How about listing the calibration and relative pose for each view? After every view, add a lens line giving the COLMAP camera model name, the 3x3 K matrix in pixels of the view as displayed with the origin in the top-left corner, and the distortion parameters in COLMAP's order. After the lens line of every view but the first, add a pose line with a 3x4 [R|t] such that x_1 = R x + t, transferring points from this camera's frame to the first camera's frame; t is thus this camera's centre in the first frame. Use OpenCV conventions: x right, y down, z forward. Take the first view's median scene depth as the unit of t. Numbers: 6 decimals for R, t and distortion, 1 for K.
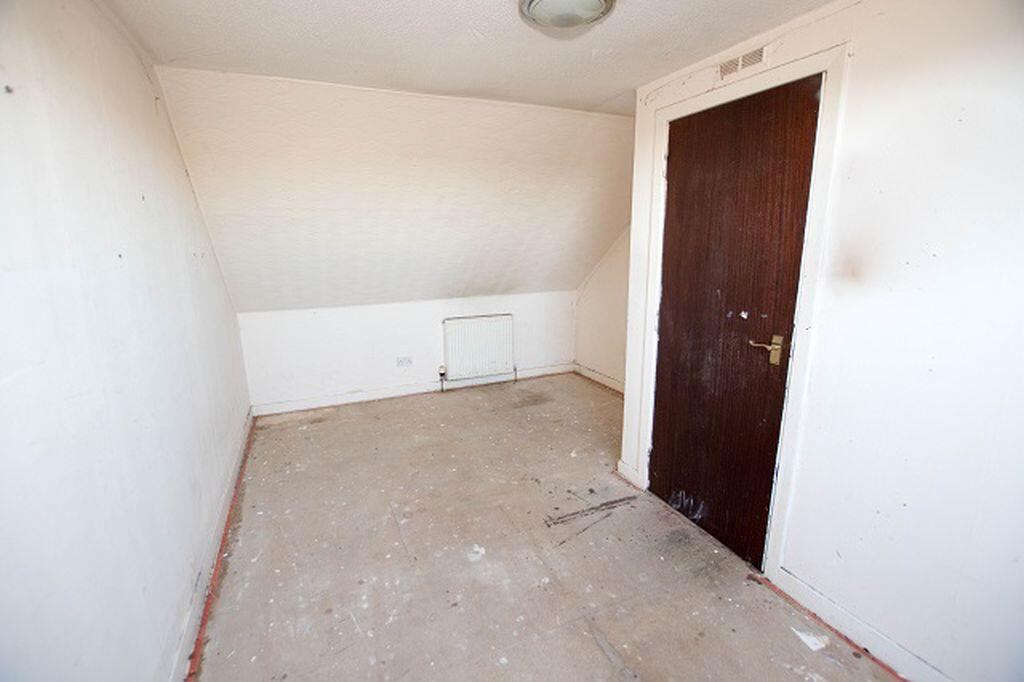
lens RADIAL K [[445.9, 0, 512.0], [0, 445.9, 341.0], [0, 0, 1]] dist [-0.043117, 0.000071]
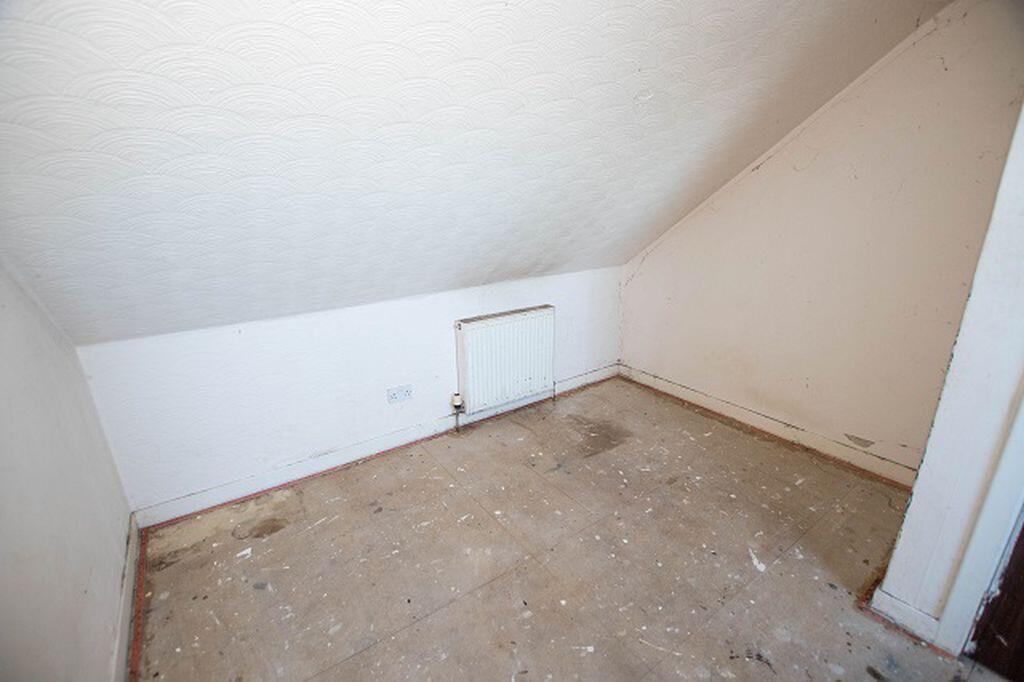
lens RADIAL K [[445.9, 0, 512.0], [0, 445.9, 341.0], [0, 0, 1]] dist [-0.043117, 0.000071]
pose [[0.981538, -0.060011, 0.181612, -0.197226], [0.042409, 0.994153, 0.099303, -0.082040], [-0.186509, -0.089768, 0.978344, 0.374093]]
